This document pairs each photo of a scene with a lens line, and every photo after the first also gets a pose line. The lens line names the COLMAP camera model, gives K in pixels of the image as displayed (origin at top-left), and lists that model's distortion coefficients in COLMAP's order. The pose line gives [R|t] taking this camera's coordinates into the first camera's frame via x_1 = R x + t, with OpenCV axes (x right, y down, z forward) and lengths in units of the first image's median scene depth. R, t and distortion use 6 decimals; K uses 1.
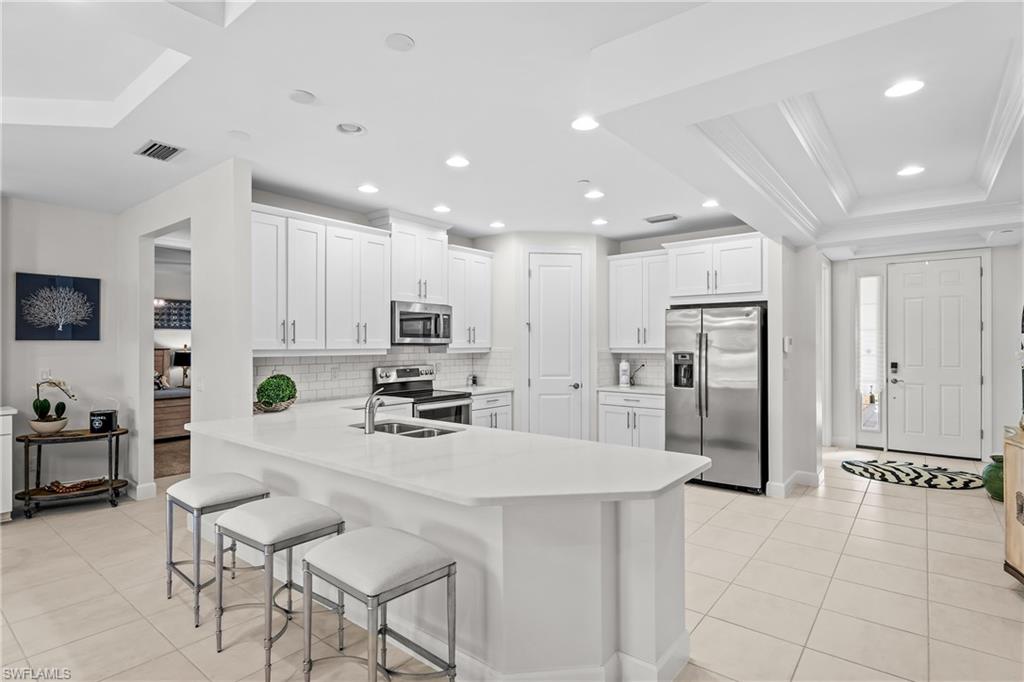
lens RADIAL K [[521.0, 0, 509.8], [0, 521.0, 344.2], [0, 0, 1]] dist [0.015411, 0.000609]
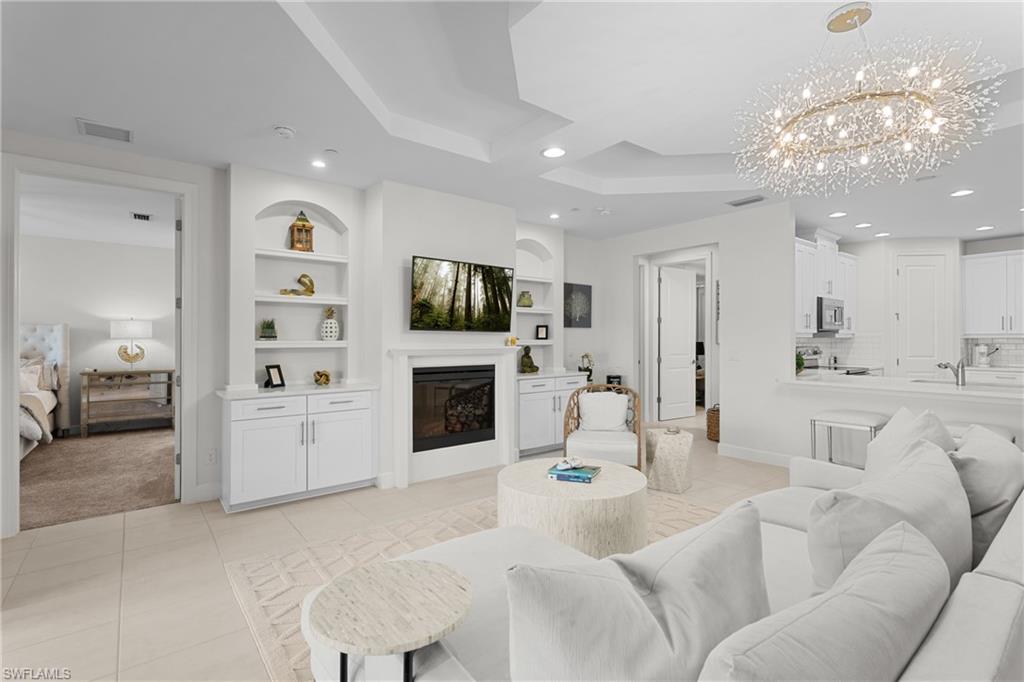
lens RADIAL K [[477.1, 0, 514.3], [0, 477.1, 347.9], [0, 0, 1]] dist [0.003925, -0.001810]
pose [[0.977970, 0.005973, -0.208660, -0.750927], [-0.001155, 0.999730, 0.023205, 0.018957], [0.208742, -0.022453, 0.977713, -0.354423]]
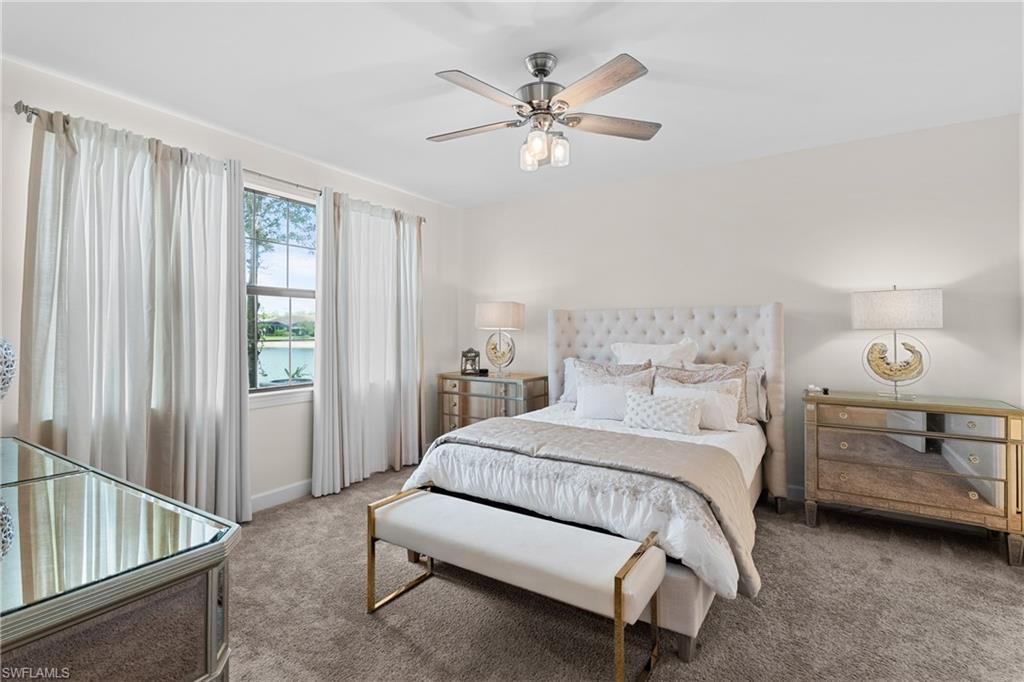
lens RADIAL K [[477.1, 0, 501.4], [0, 477.1, 315.4], [0, 0, 1]] dist [0.003925, -0.001810]
pose [[0.097895, -0.026849, -0.994835, -1.565552], [0.009951, 0.999612, -0.025999, 0.017210], [0.995147, -0.007355, 0.098124, 0.194532]]
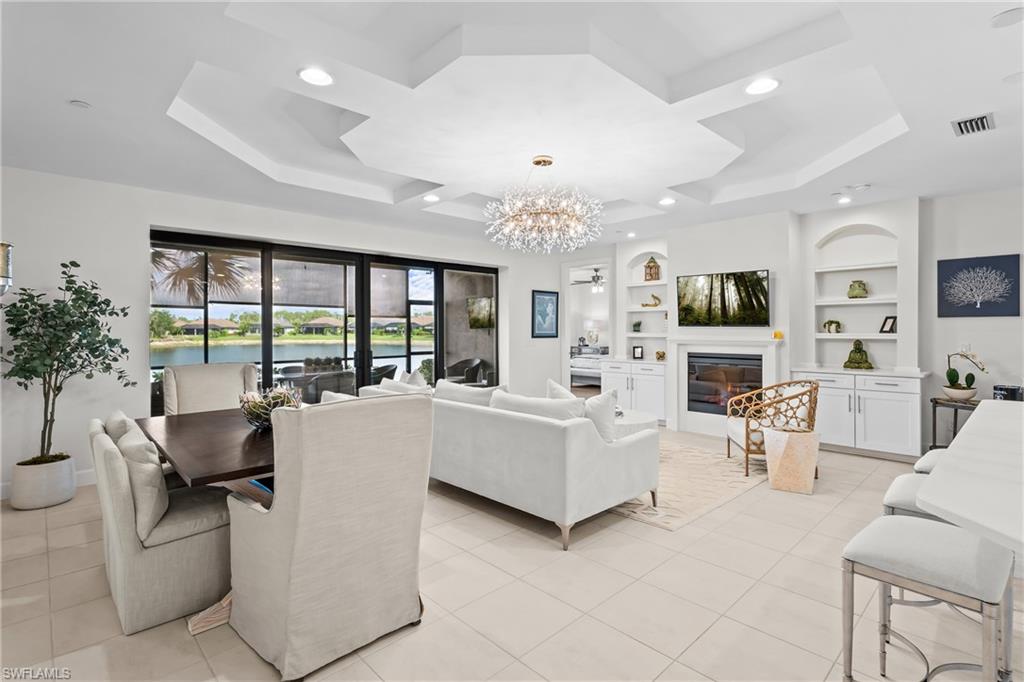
lens RADIAL K [[492.1, 0, 510.0], [0, 492.1, 332.2], [0, 0, 1]] dist [-0.000271, -0.000851]
pose [[-0.125808, 0.007360, -0.992027, 0.271182], [0.006099, 0.999959, 0.006645, 0.011668], [0.992036, -0.005214, -0.125848, 0.173849]]
